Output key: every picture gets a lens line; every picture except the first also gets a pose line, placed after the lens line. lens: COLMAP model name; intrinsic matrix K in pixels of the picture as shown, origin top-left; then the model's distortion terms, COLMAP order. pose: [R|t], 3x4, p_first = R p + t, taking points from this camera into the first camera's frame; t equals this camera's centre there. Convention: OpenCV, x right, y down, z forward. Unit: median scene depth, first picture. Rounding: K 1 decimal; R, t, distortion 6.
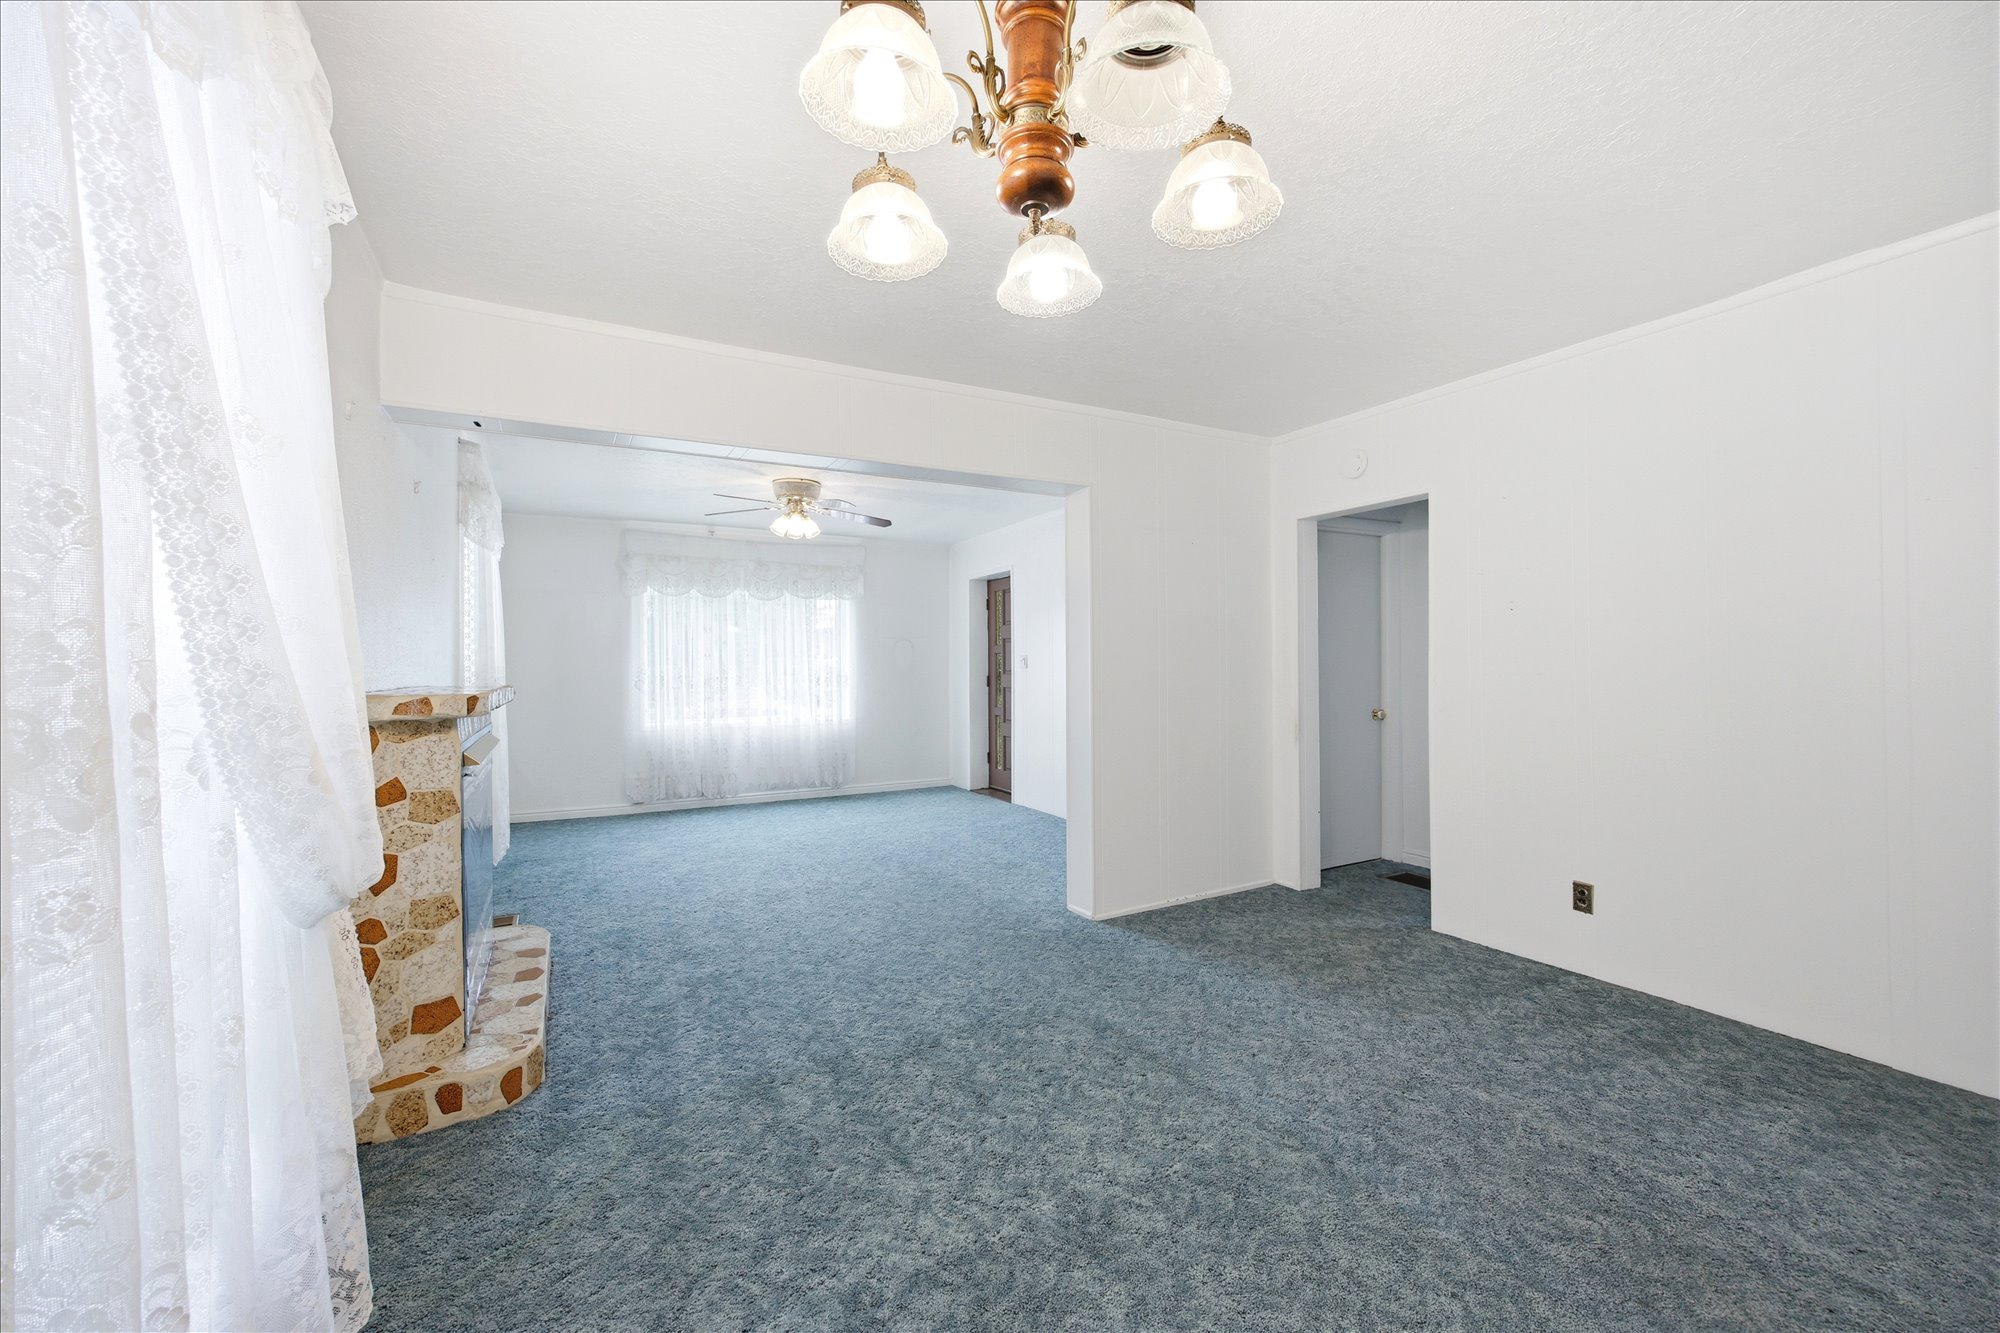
lens RADIAL K [[805.2, 0, 994.0], [0, 805.2, 669.8], [0, 0, 1]] dist [0.001689, -0.000425]
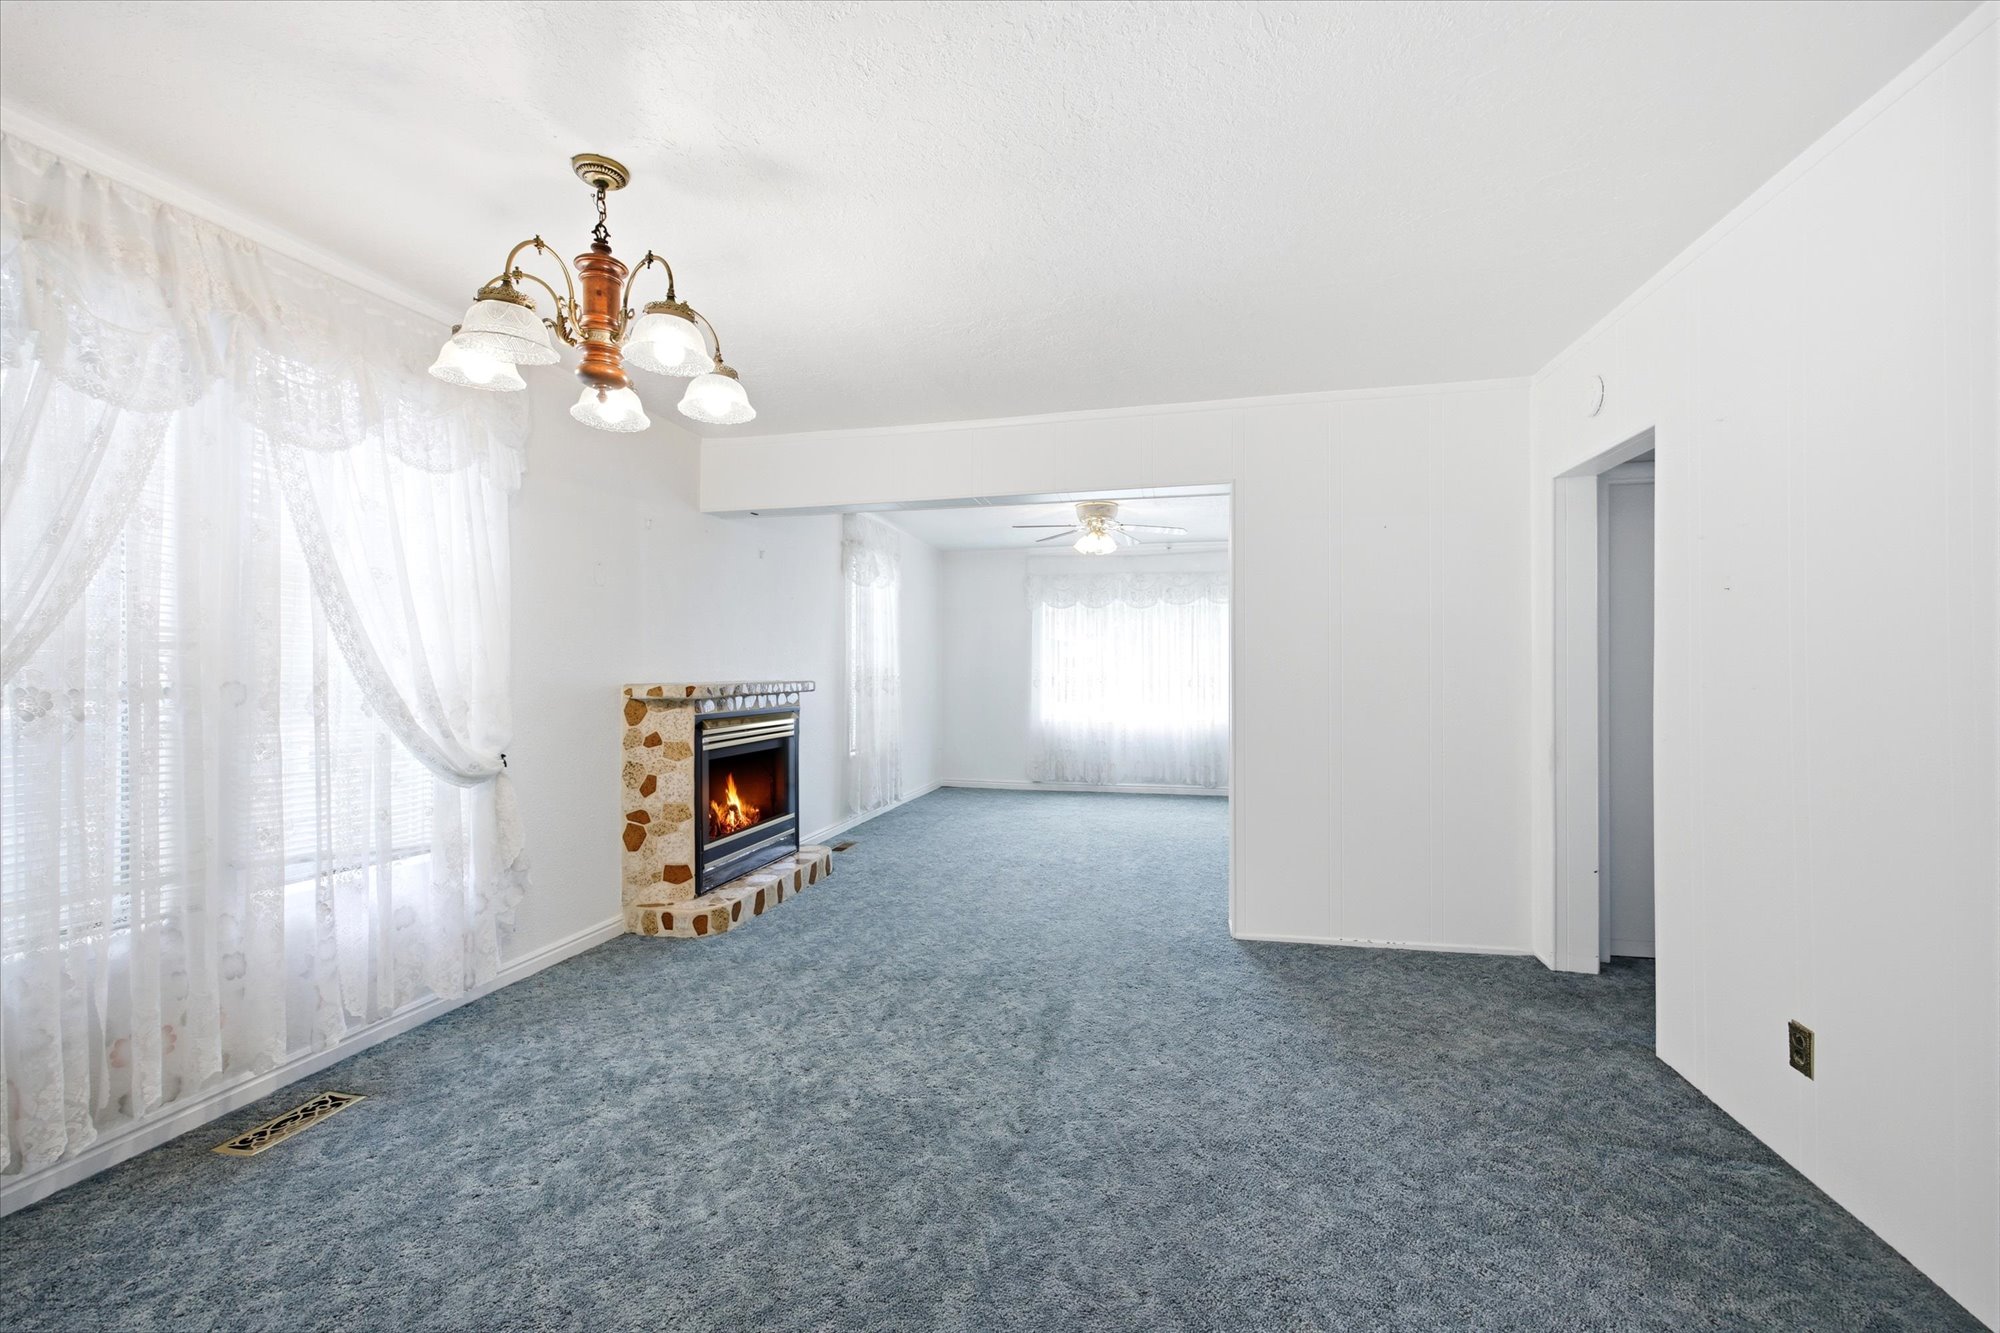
lens RADIAL K [[805.2, 0, 994.0], [0, 805.2, 669.8], [0, 0, 1]] dist [0.001689, -0.000425]
pose [[0.746785, 0.004776, -0.665048, 0.674574], [-0.006023, 0.999982, 0.000419, -0.004404], [0.665038, 0.003693, 0.746800, 0.125838]]
